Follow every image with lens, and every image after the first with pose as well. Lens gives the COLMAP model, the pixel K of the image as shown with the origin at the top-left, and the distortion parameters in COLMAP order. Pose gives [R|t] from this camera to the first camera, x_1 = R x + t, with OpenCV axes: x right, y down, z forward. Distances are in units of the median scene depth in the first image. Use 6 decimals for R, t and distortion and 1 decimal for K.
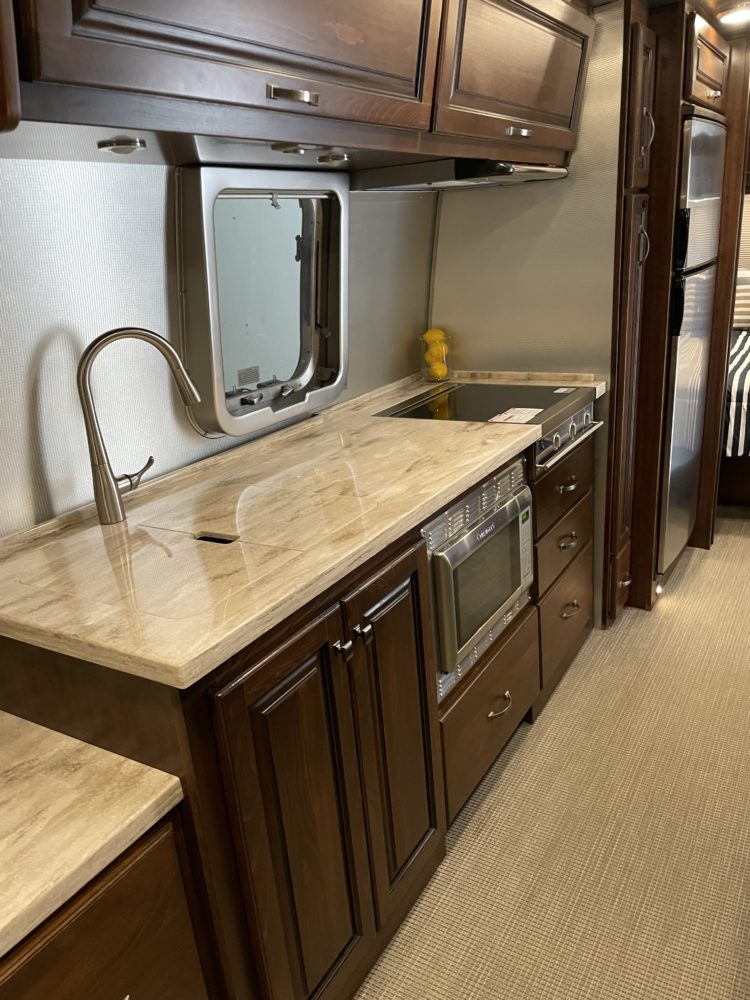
lens RADIAL K [[758.8, 0, 375.3], [0, 758.8, 505.7], [0, 0, 1]] dist [0.080008, -0.102085]
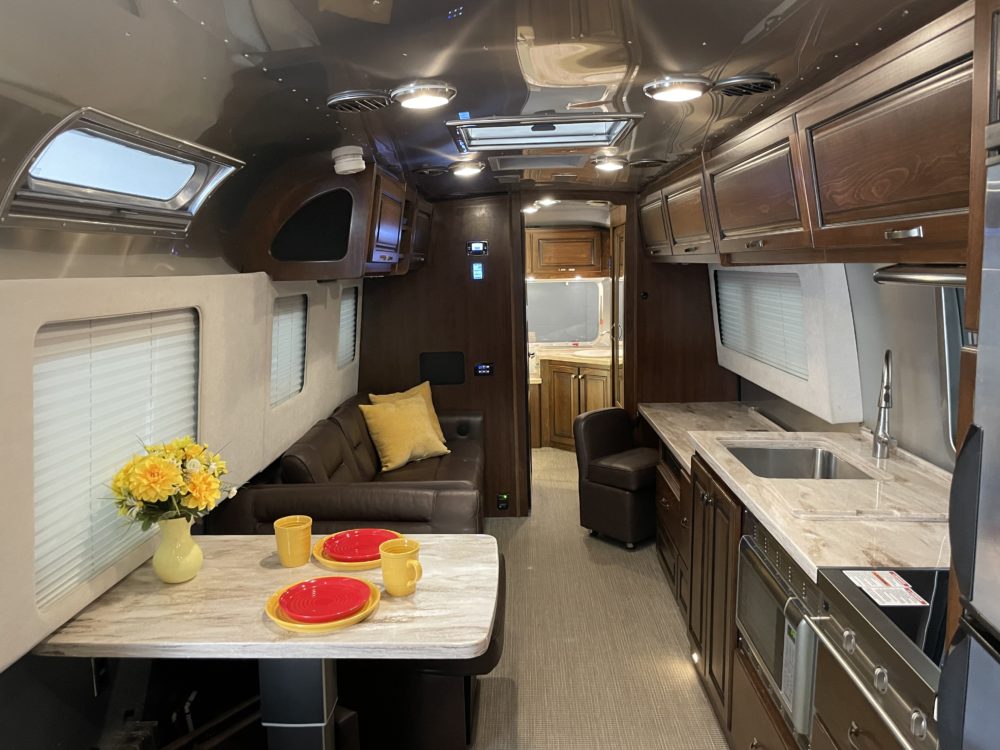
lens RADIAL K [[758.8, 0, 488.9], [0, 758.8, 370.5], [0, 0, 1]] dist [0.080008, -0.102085]
pose [[-0.868710, 0.164513, -0.467203, 0.994958], [-0.079660, 0.884552, 0.459590, -0.735475], [0.488873, 0.436468, -0.755314, 1.543823]]
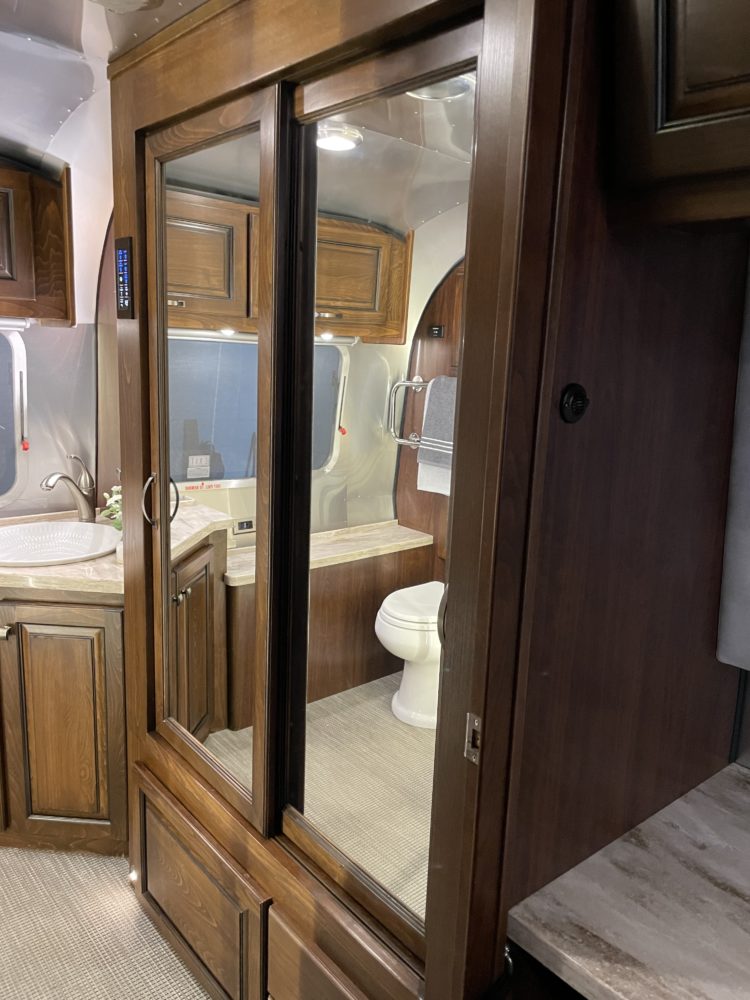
lens RADIAL K [[758.8, 0, 393.1], [0, 758.8, 506.4], [0, 0, 1]] dist [0.080008, -0.102085]
pose [[-0.303074, 0.259578, -0.916933, -0.175099], [-0.346184, 0.866465, 0.359715, 0.093987], [0.887864, 0.426448, -0.172741, -0.228880]]
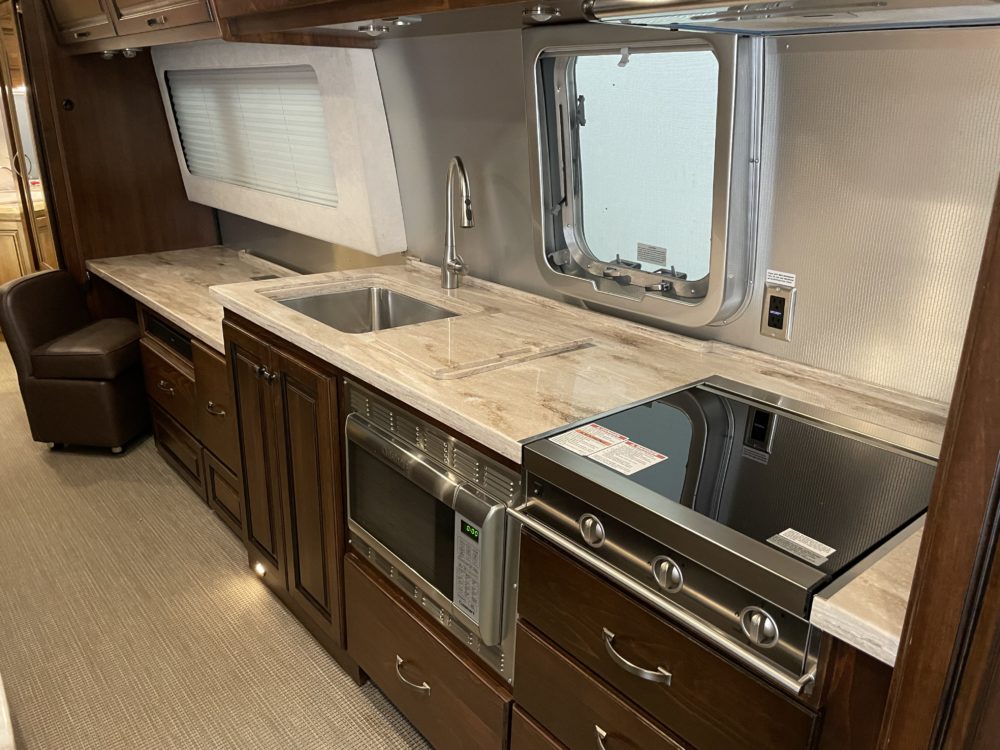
lens RADIAL K [[758.8, 0, 503.2], [0, 758.8, 374.7], [0, 0, 1]] dist [0.080008, -0.102085]
pose [[-0.306010, 0.391624, -0.867749, 0.817372], [-0.310622, 0.820523, 0.479850, -0.493346], [0.899929, 0.416380, -0.129441, 1.182226]]
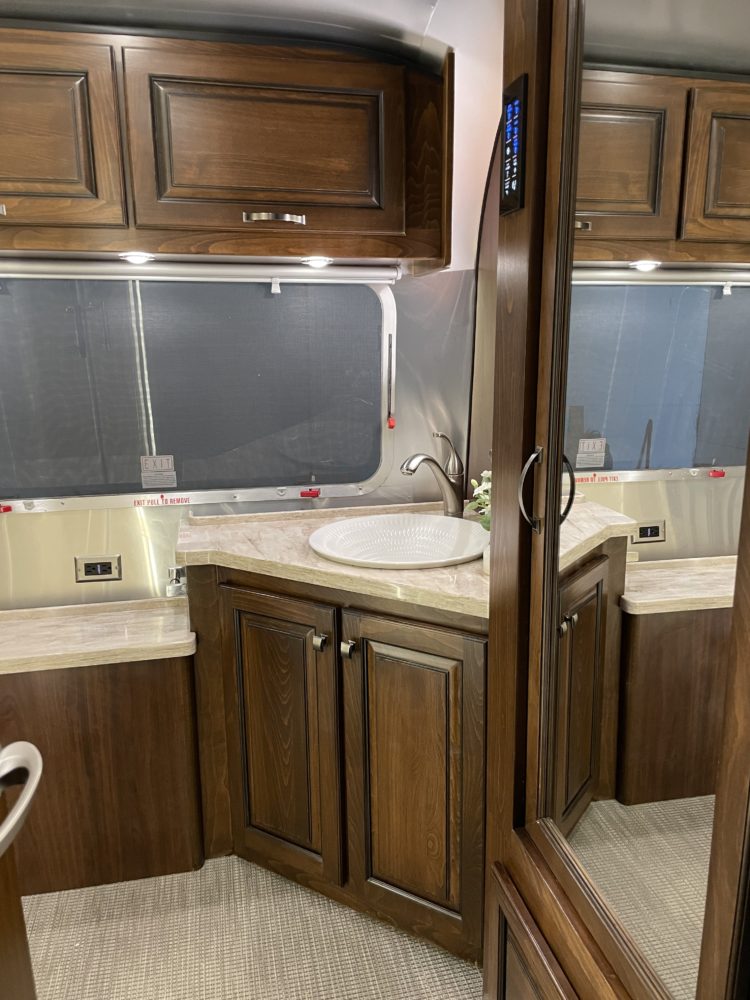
lens RADIAL K [[758.8, 0, 376.2], [0, 758.8, 501.3], [0, 0, 1]] dist [0.080008, -0.102085]
pose [[-0.718652, 0.230249, -0.656144, -0.455532], [-0.171278, 0.855906, 0.487943, 0.260195], [0.673946, 0.463044, -0.575662, -0.387333]]
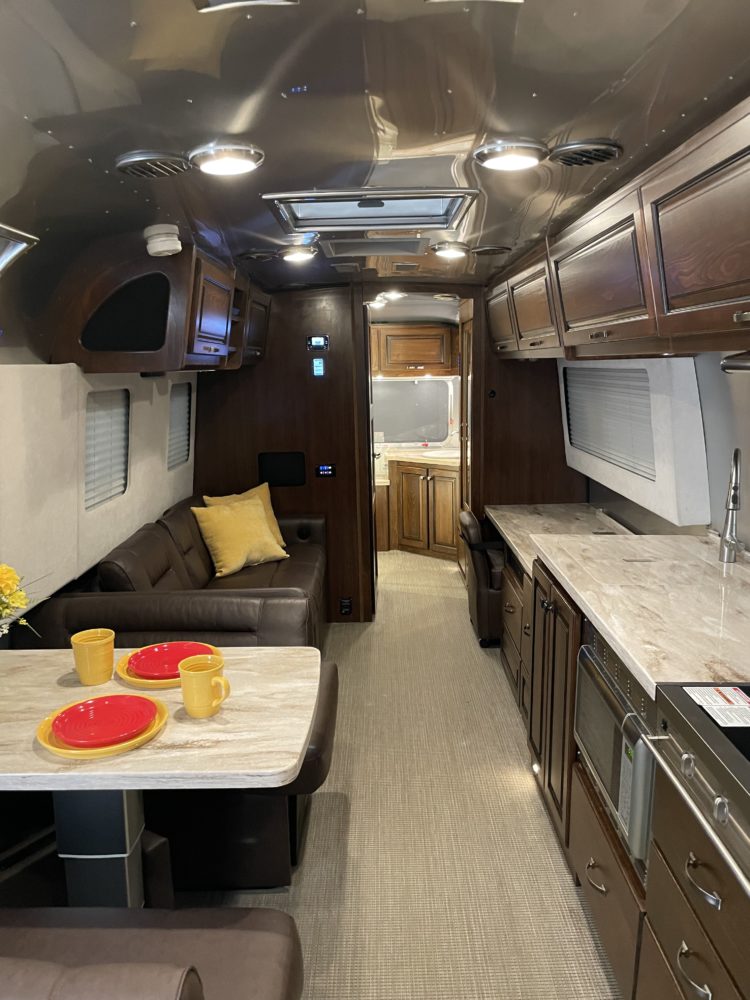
lens RADIAL K [[758.8, 0, 373.7], [0, 758.8, 498.6], [0, 0, 1]] dist [0.080008, -0.102085]
pose [[-0.852167, 0.181224, -0.490887, 0.904065], [-0.095805, 0.868220, 0.486843, -0.693665], [0.514425, 0.461900, -0.722506, 1.500159]]
